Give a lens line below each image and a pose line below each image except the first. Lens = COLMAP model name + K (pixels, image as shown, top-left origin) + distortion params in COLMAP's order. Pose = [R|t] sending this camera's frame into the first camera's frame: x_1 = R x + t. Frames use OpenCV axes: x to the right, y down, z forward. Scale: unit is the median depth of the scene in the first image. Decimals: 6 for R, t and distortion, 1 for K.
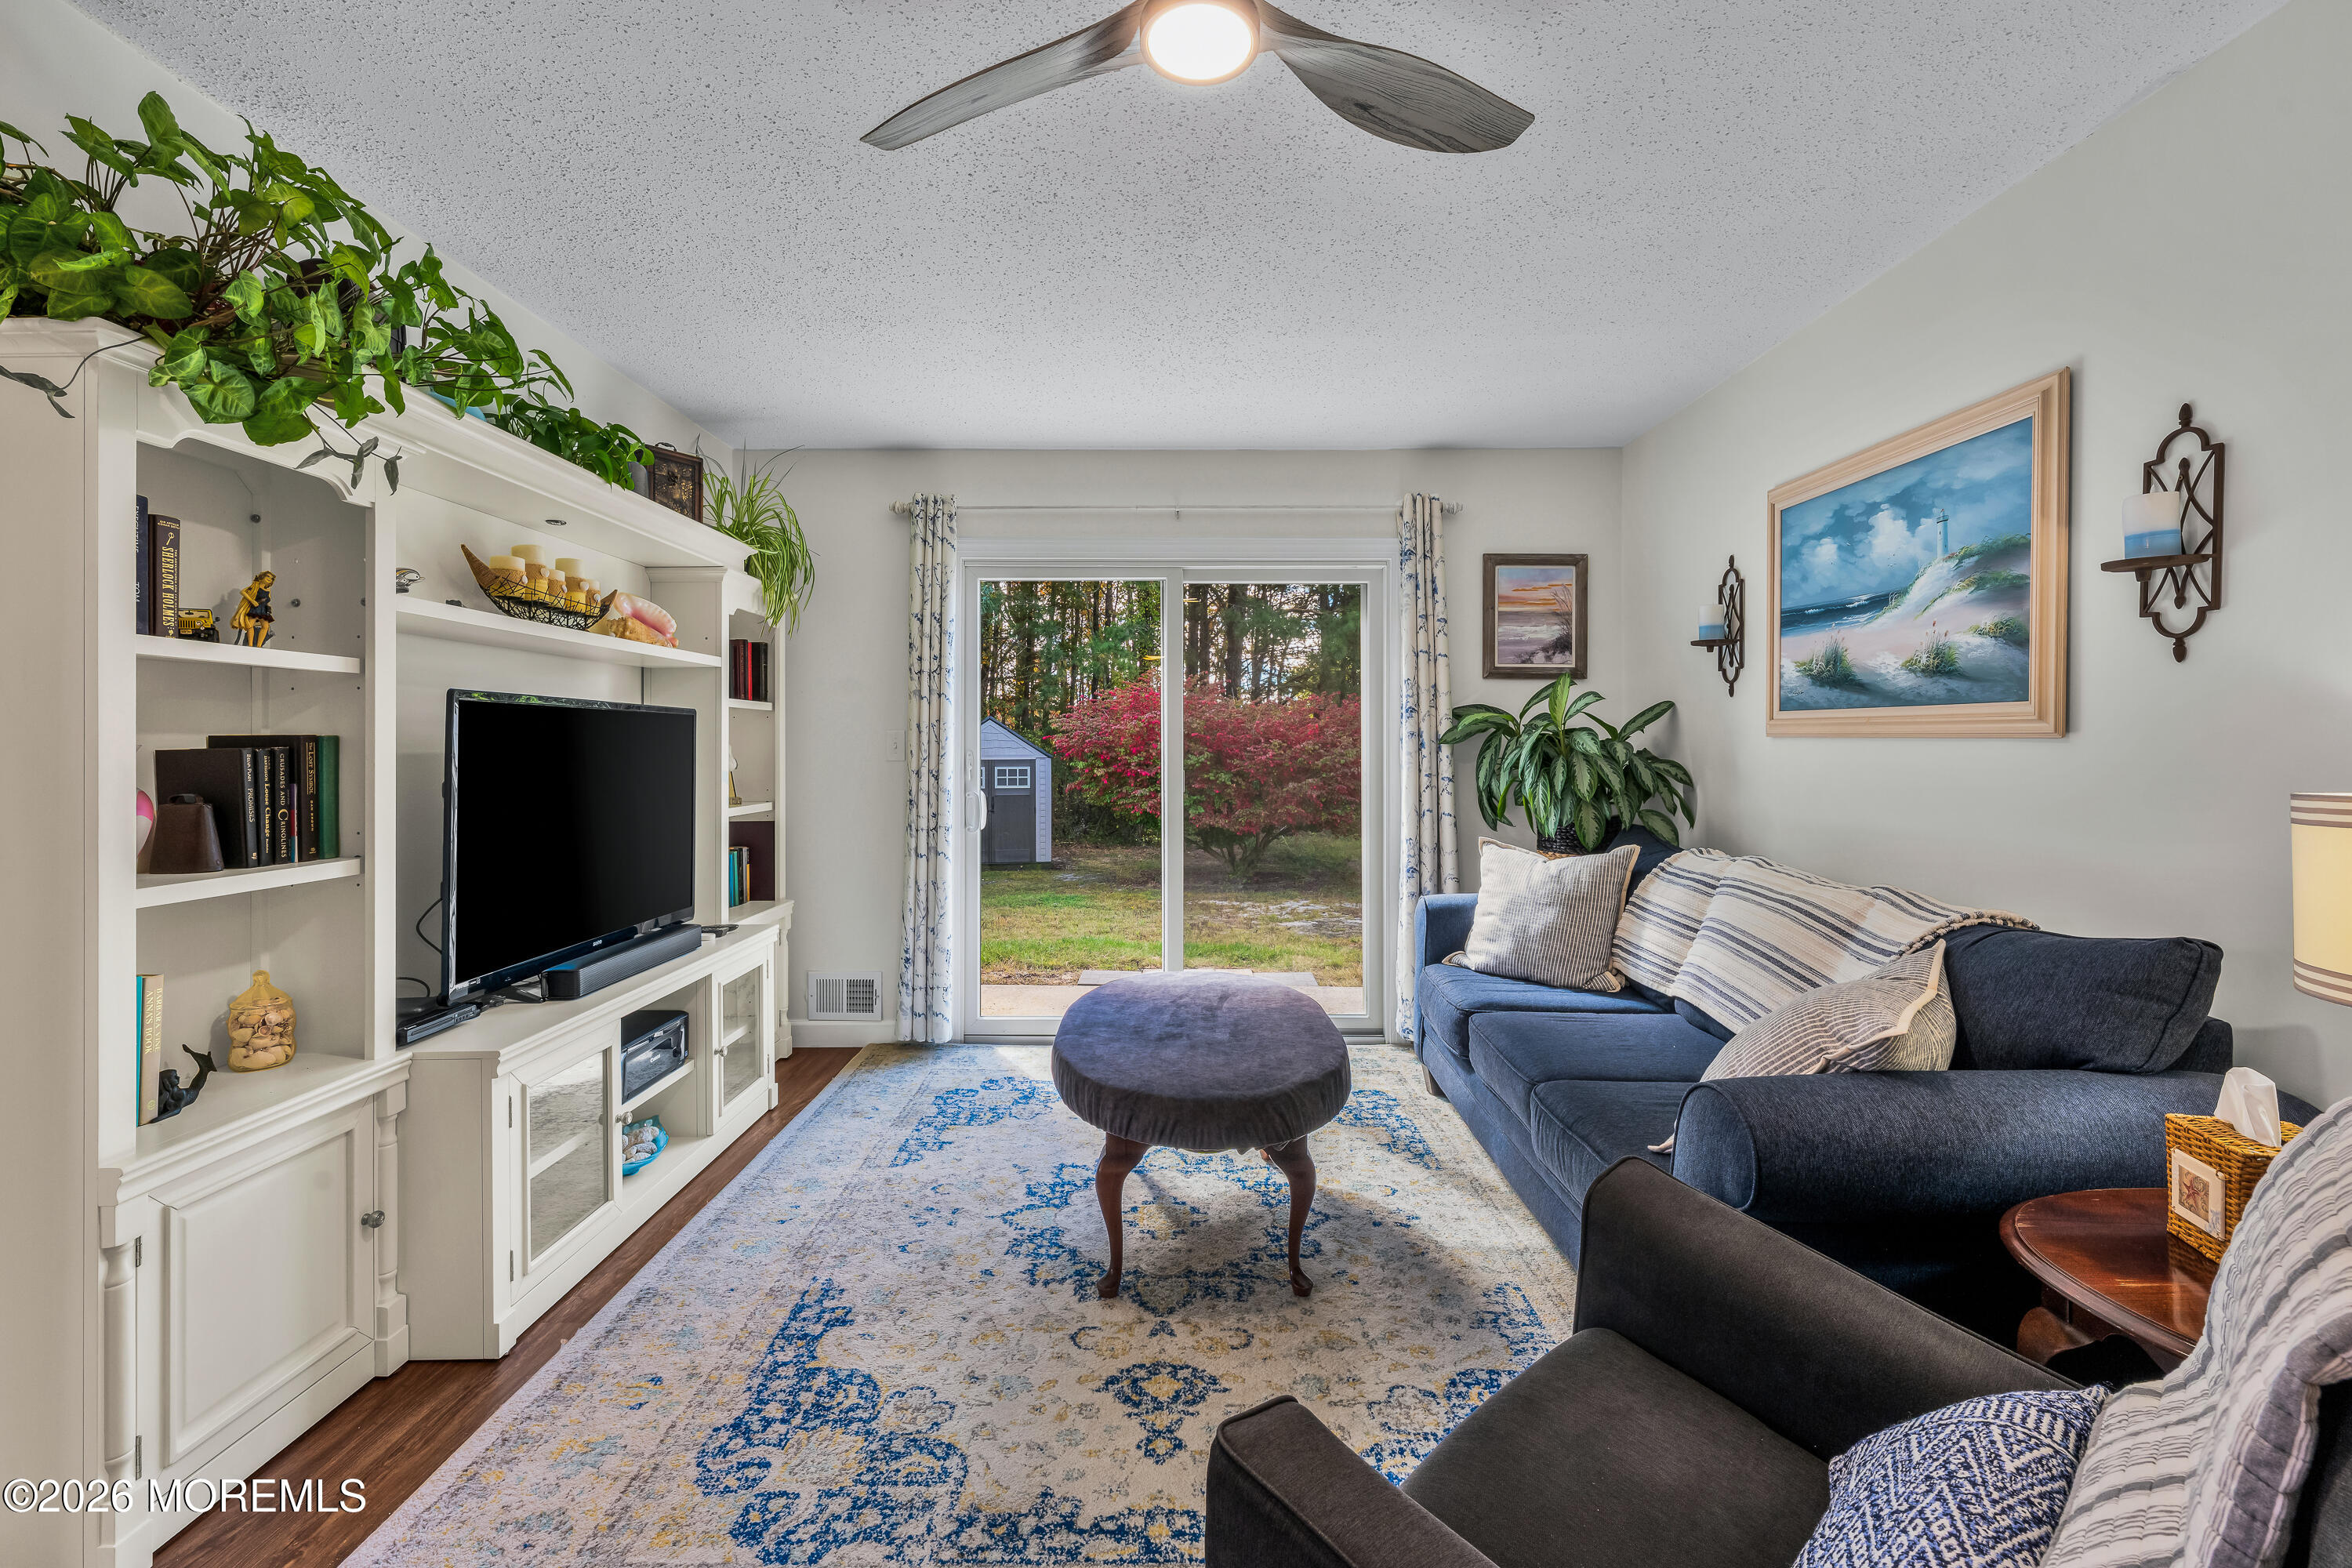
lens RADIAL K [[1021.7, 0, 1175.5], [0, 1021.7, 736.3], [0, 0, 1]] dist [-0.000493, -0.000130]
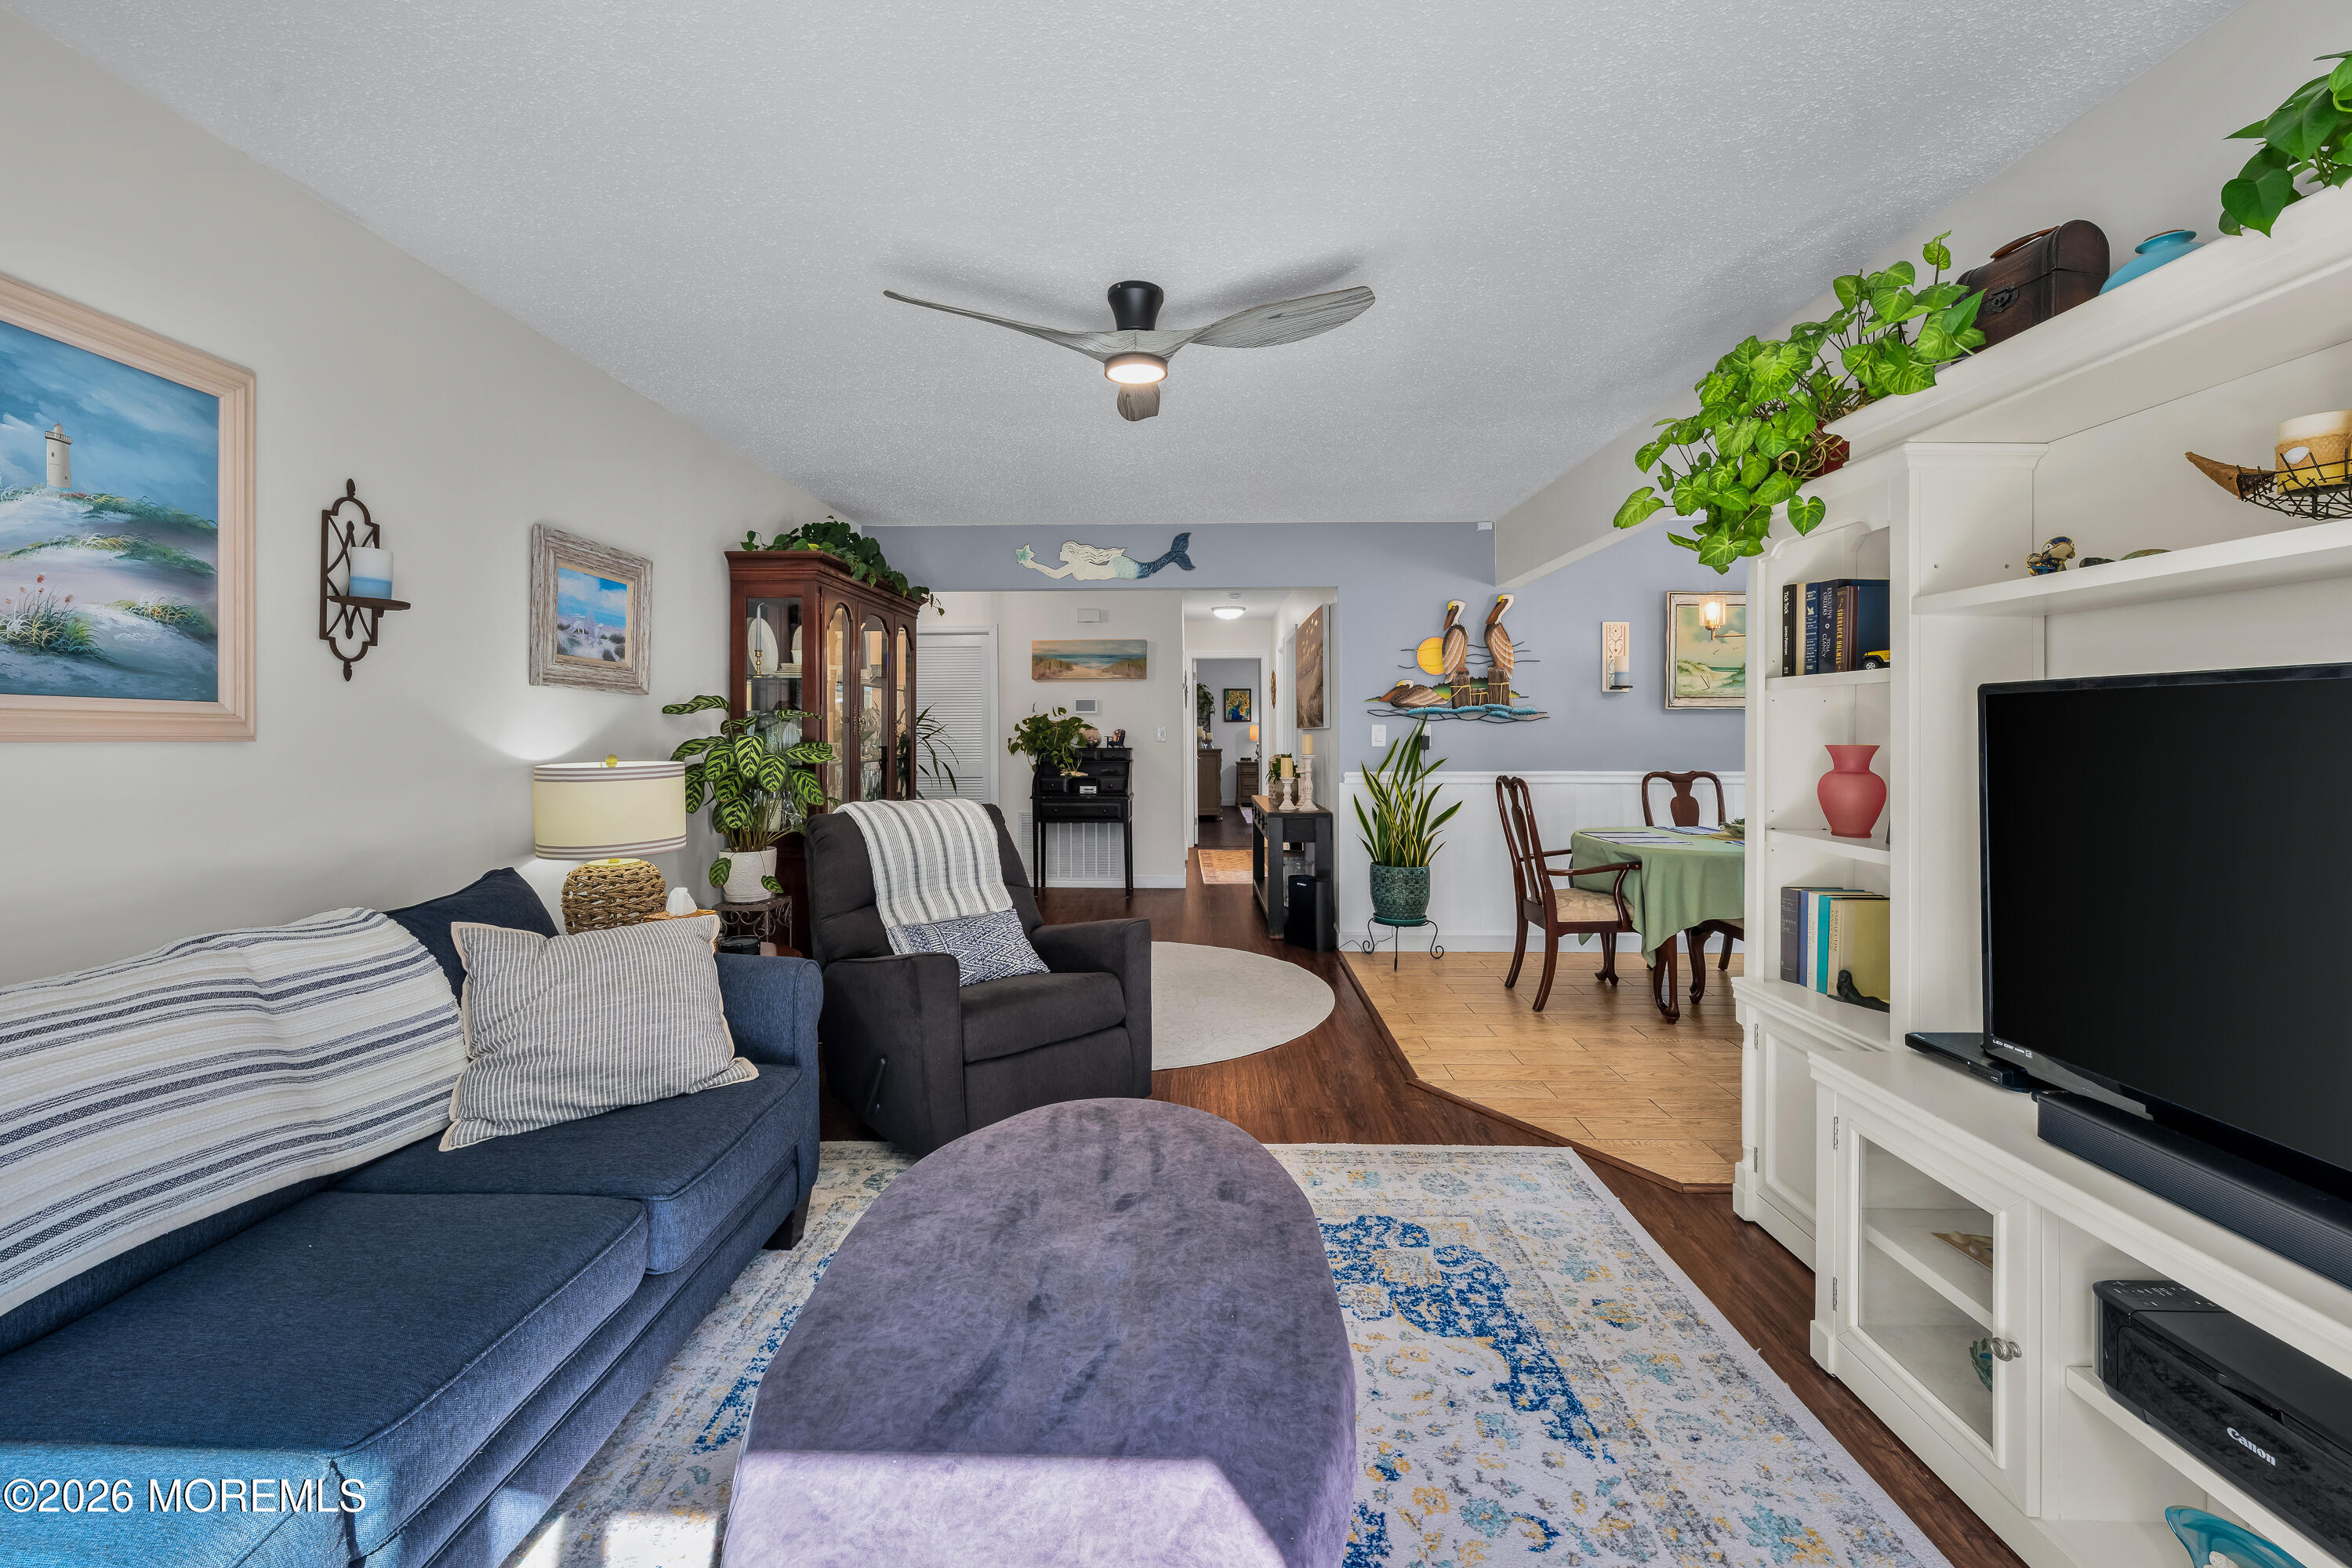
lens RADIAL K [[930.6, 0, 1177.5], [0, 930.6, 727.6], [0, 0, 1]] dist [-0.000032, -0.000037]
pose [[-0.999931, 0.000909, 0.011673, -0.040757], [0.000757, 0.999915, -0.012998, -0.000071], [-0.011684, -0.012988, -0.999847, 1.667591]]
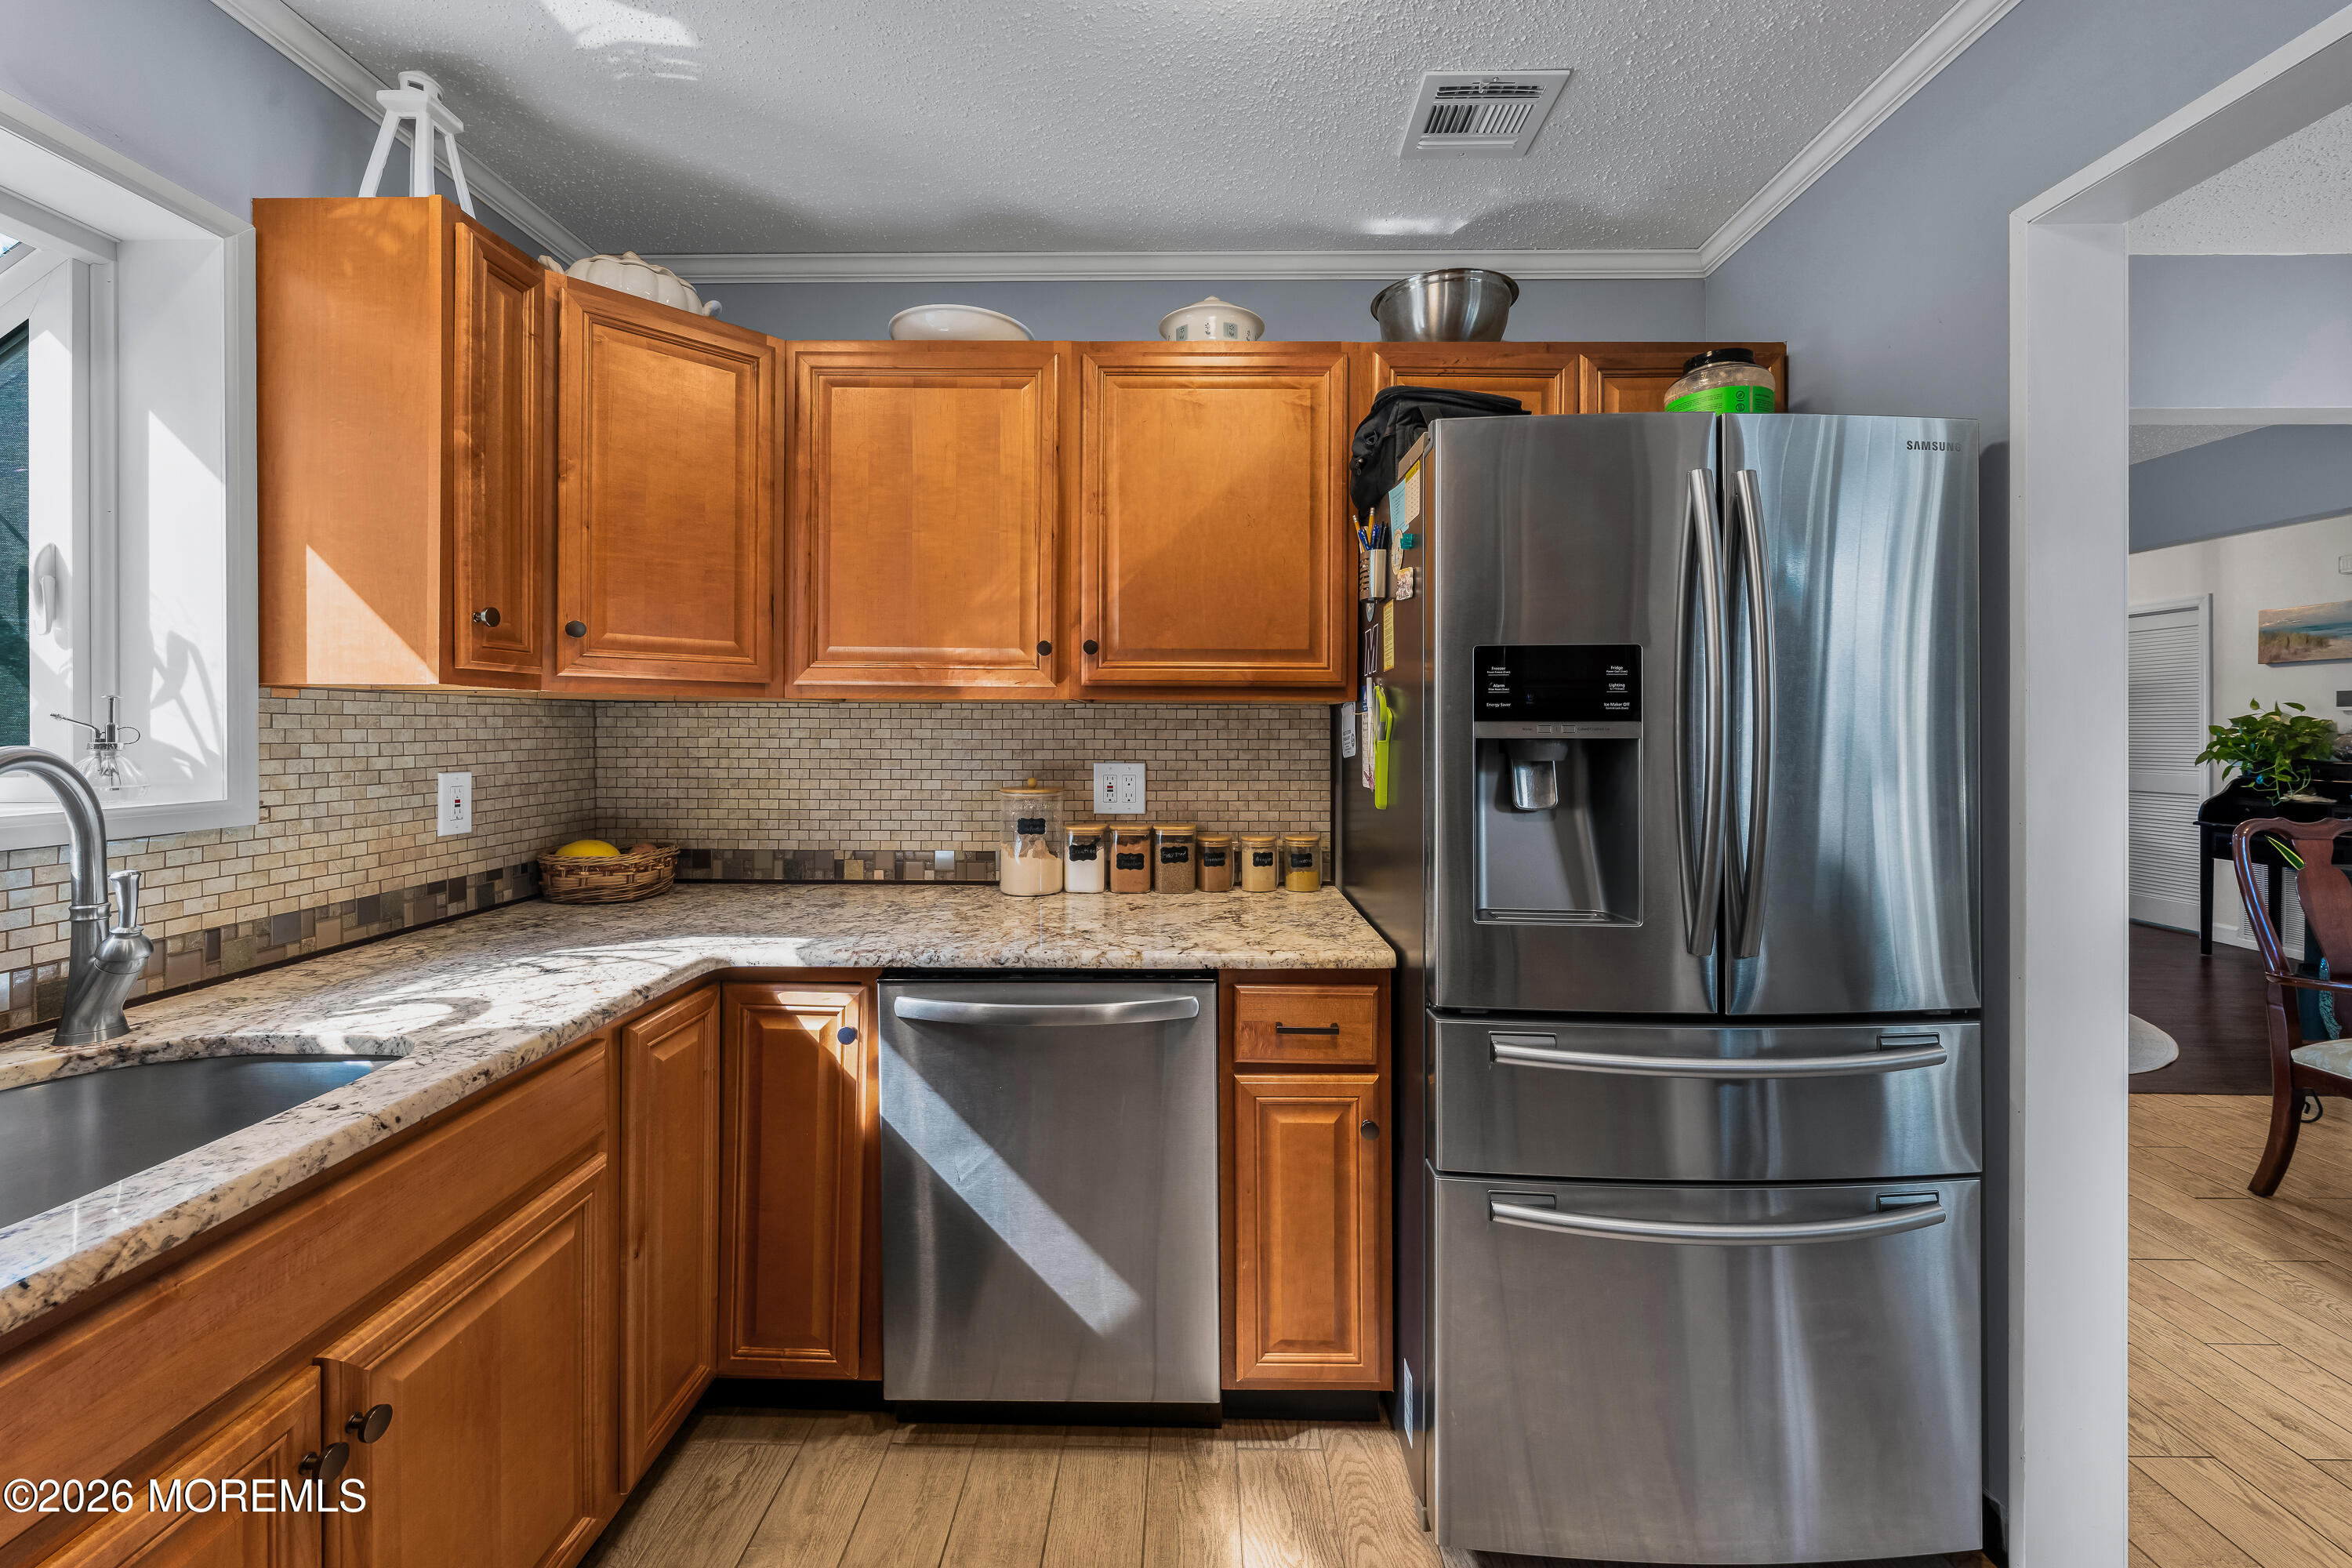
lens RADIAL K [[910.5, 0, 1181.8], [0, 910.5, 728.1], [0, 0, 1]] dist [0.001796, 0.000425]
pose [[0.004123, -0.000193, 0.999991, -1.781094], [-0.010300, 0.999947, 0.000235, -0.021321], [-0.999938, -0.010300, 0.004121, 1.156290]]
